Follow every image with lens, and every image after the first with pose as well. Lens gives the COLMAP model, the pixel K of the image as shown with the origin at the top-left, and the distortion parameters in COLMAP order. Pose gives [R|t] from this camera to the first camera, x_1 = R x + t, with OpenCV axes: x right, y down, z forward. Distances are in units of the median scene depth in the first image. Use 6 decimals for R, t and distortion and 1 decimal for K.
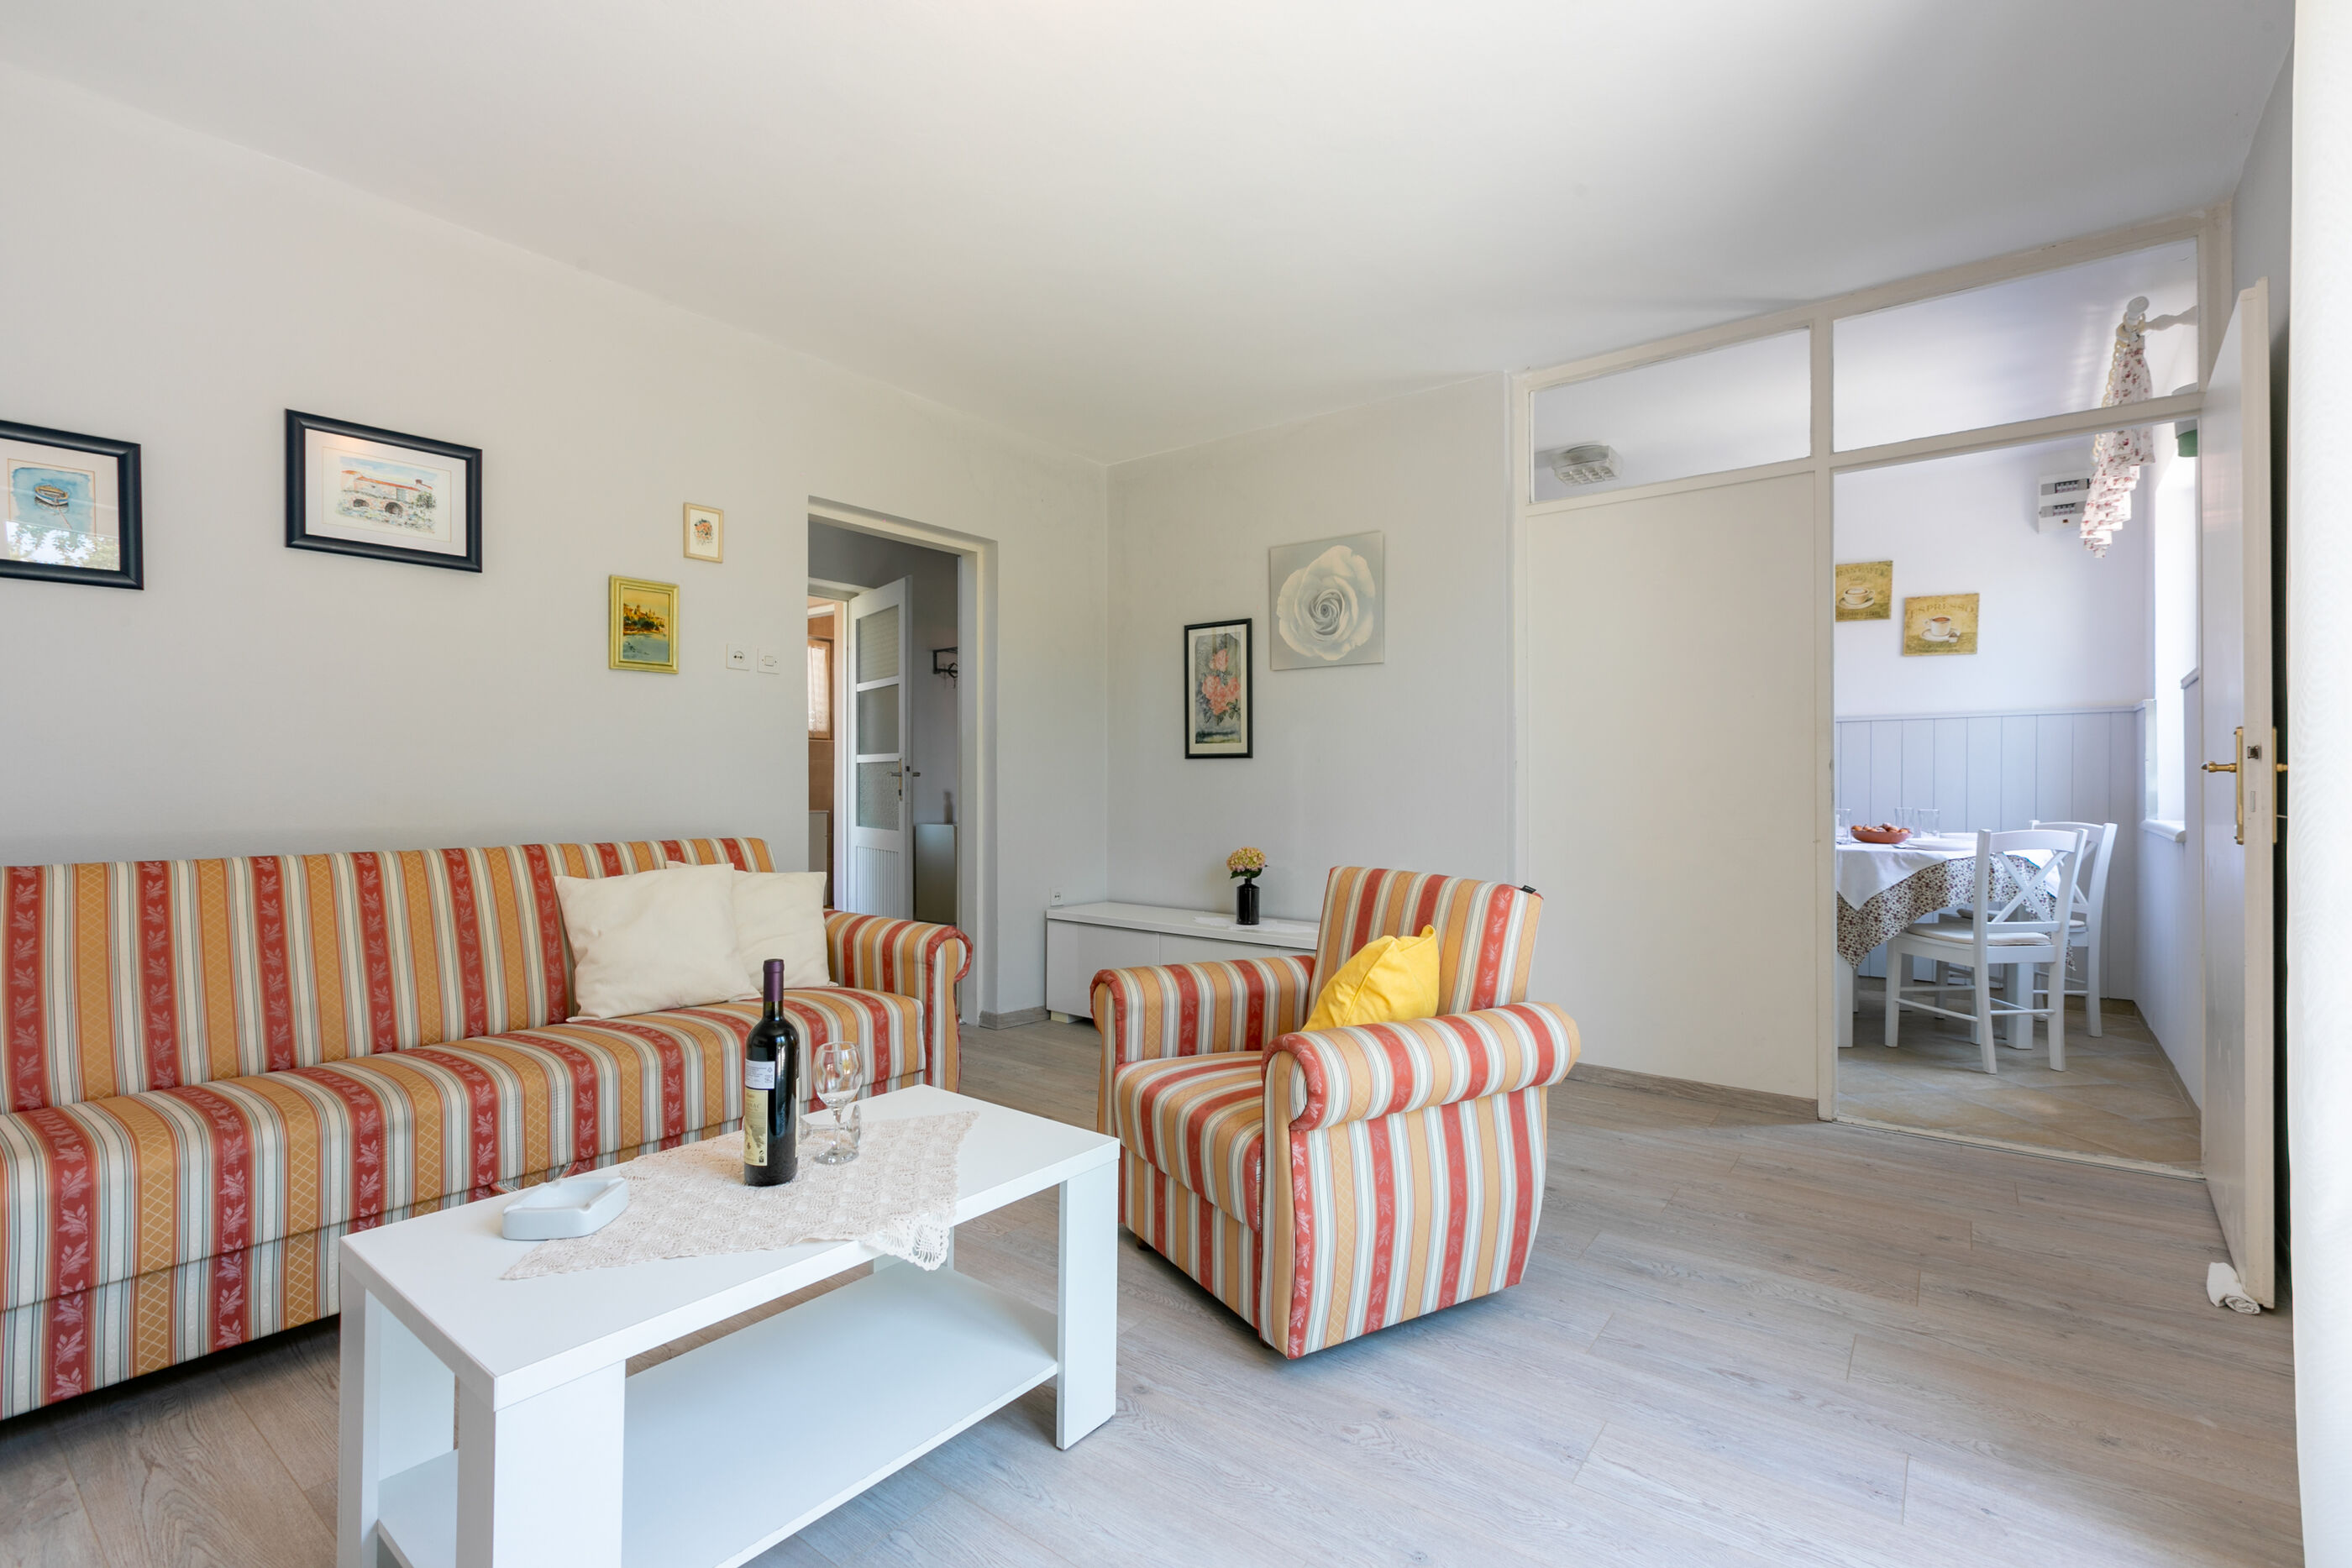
lens RADIAL K [[1065.8, 0, 1162.7], [0, 1065.8, 782.6], [0, 0, 1]] dist [0.002895, -0.002519]
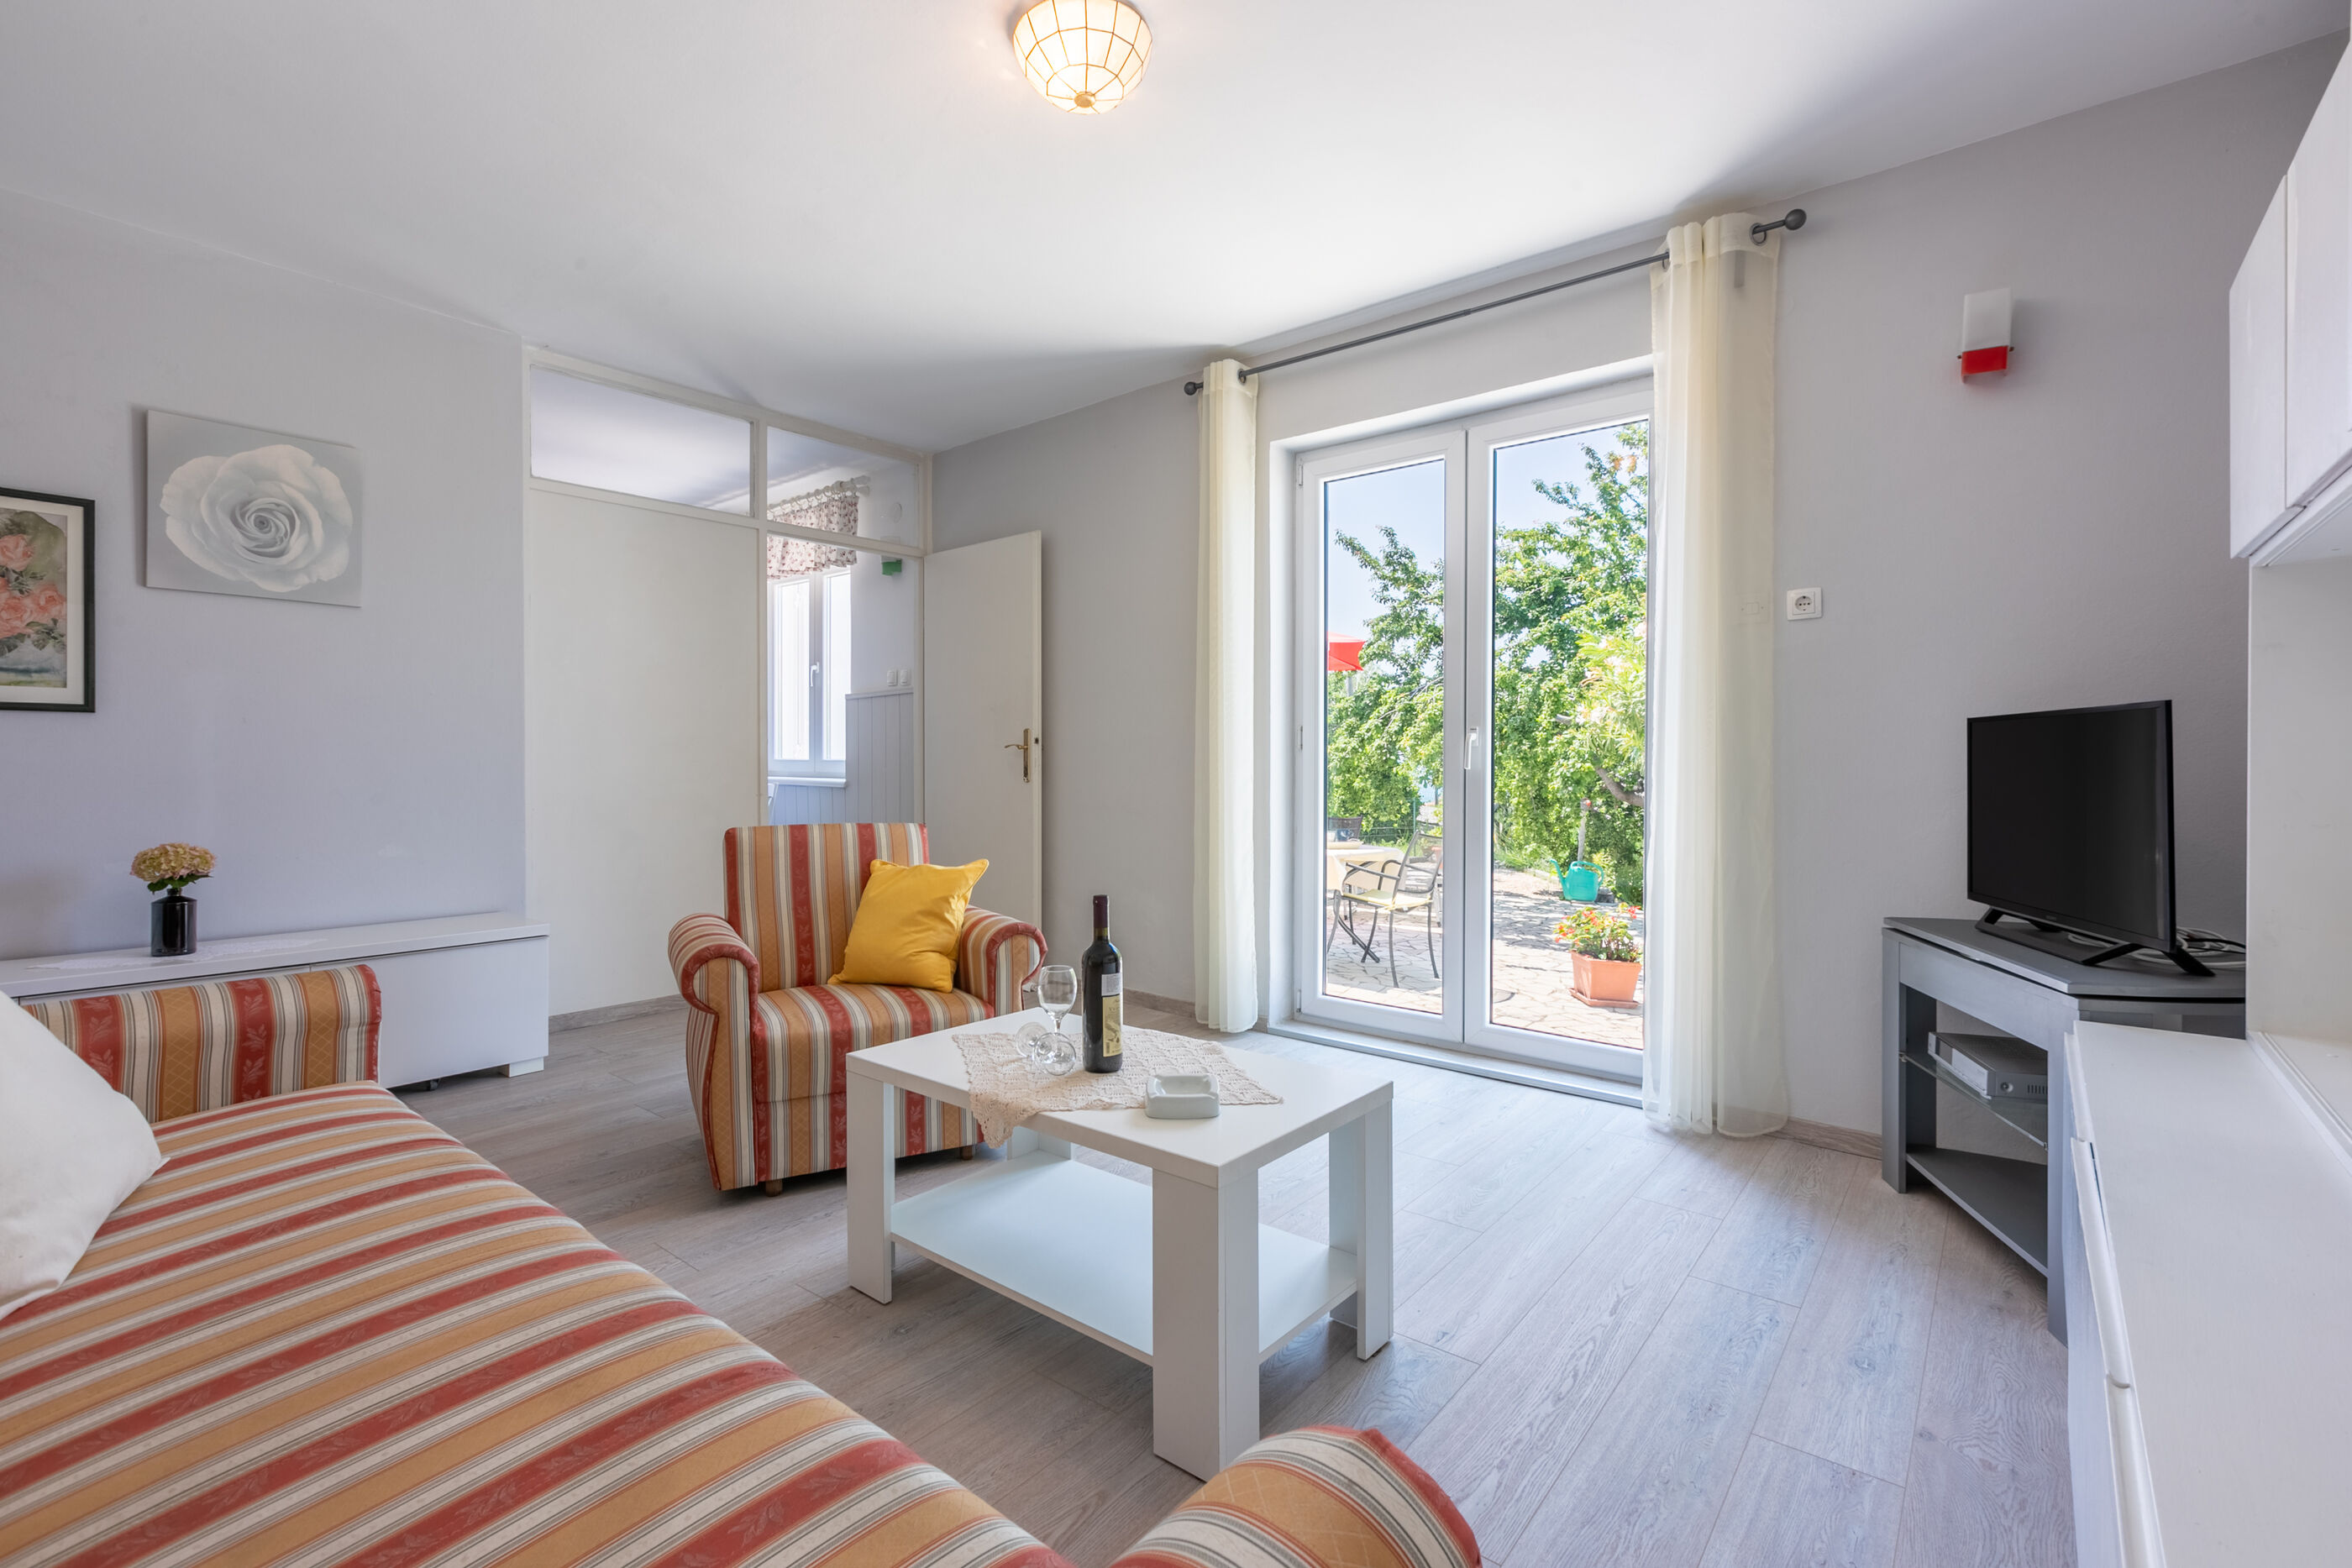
lens RADIAL K [[1031.4, 0, 1156.1], [0, 1031.4, 769.9], [0, 0, 1]] dist [-0.003506, -0.000102]
pose [[0.042850, -0.013187, 0.998994, -0.685046], [-0.004456, 0.999900, 0.013390, 0.001403], [-0.999072, -0.005025, 0.042787, 0.411067]]
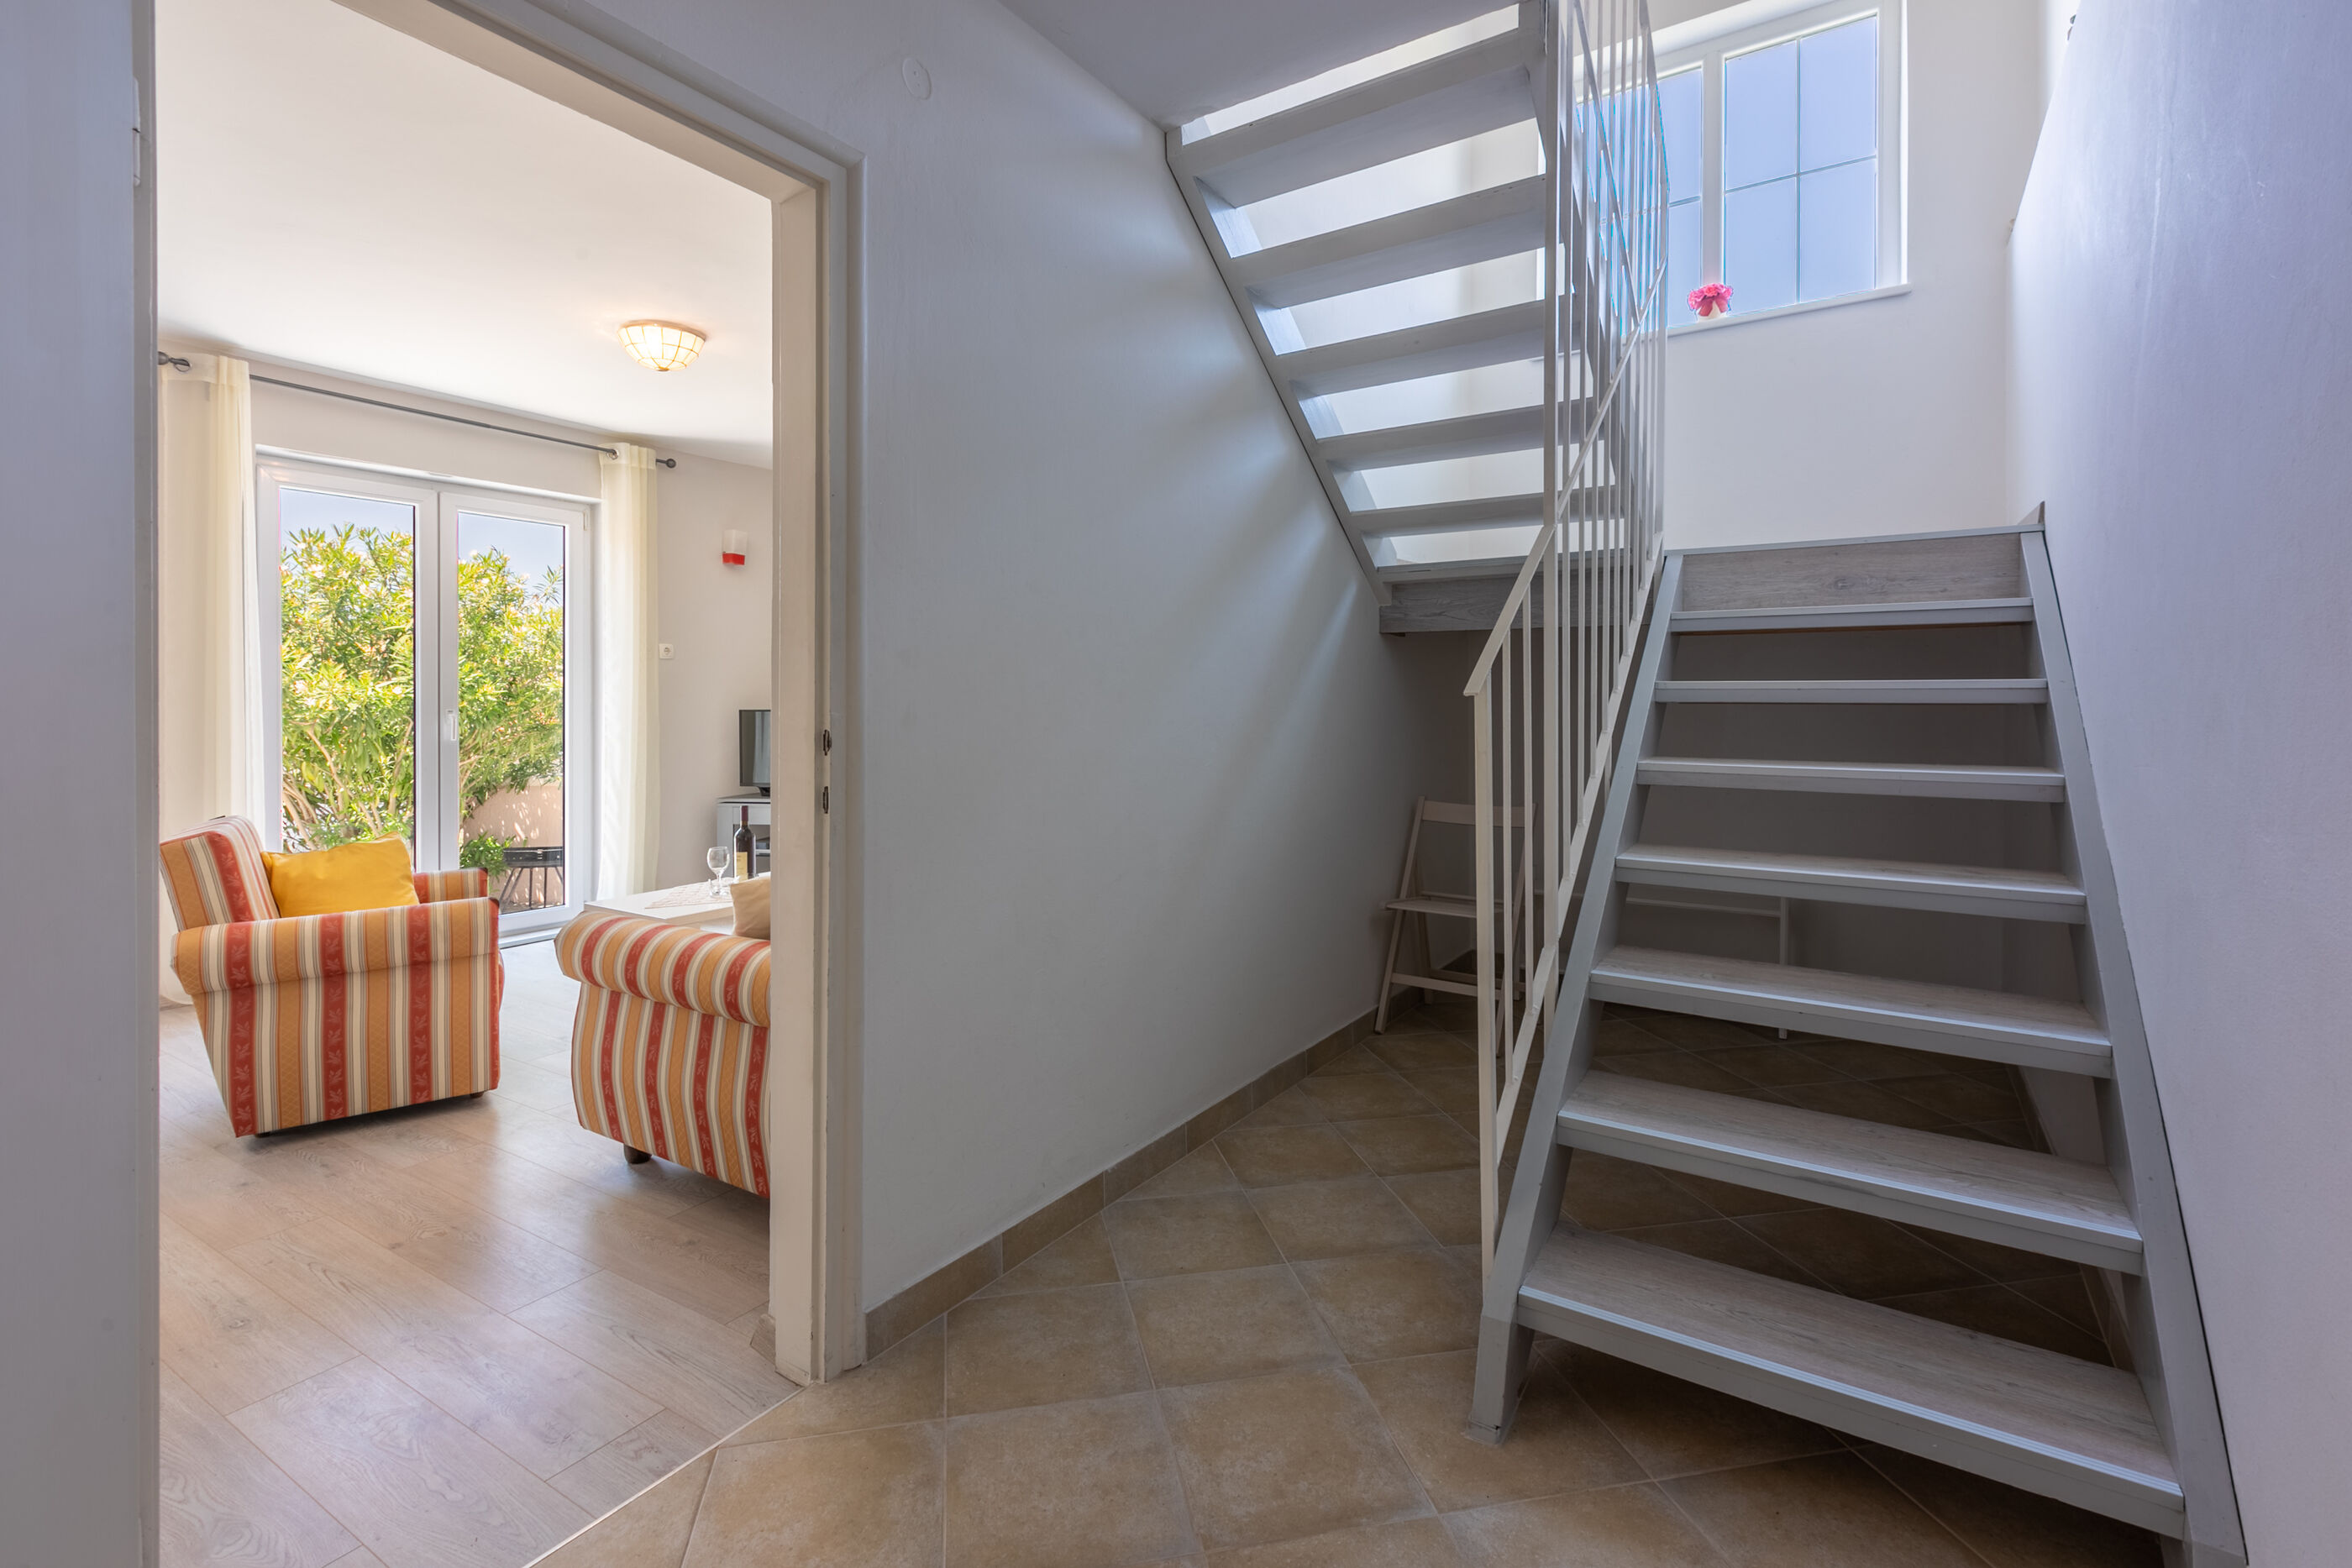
lens RADIAL K [[1065.8, 0, 1183.6], [0, 1065.8, 706.1], [0, 0, 1]] dist [0.002895, -0.002519]
pose [[-0.996516, 0.001296, -0.083389, -0.529548], [0.001198, 0.999999, 0.001232, -0.034408], [0.083390, 0.001128, -0.996516, 1.662726]]
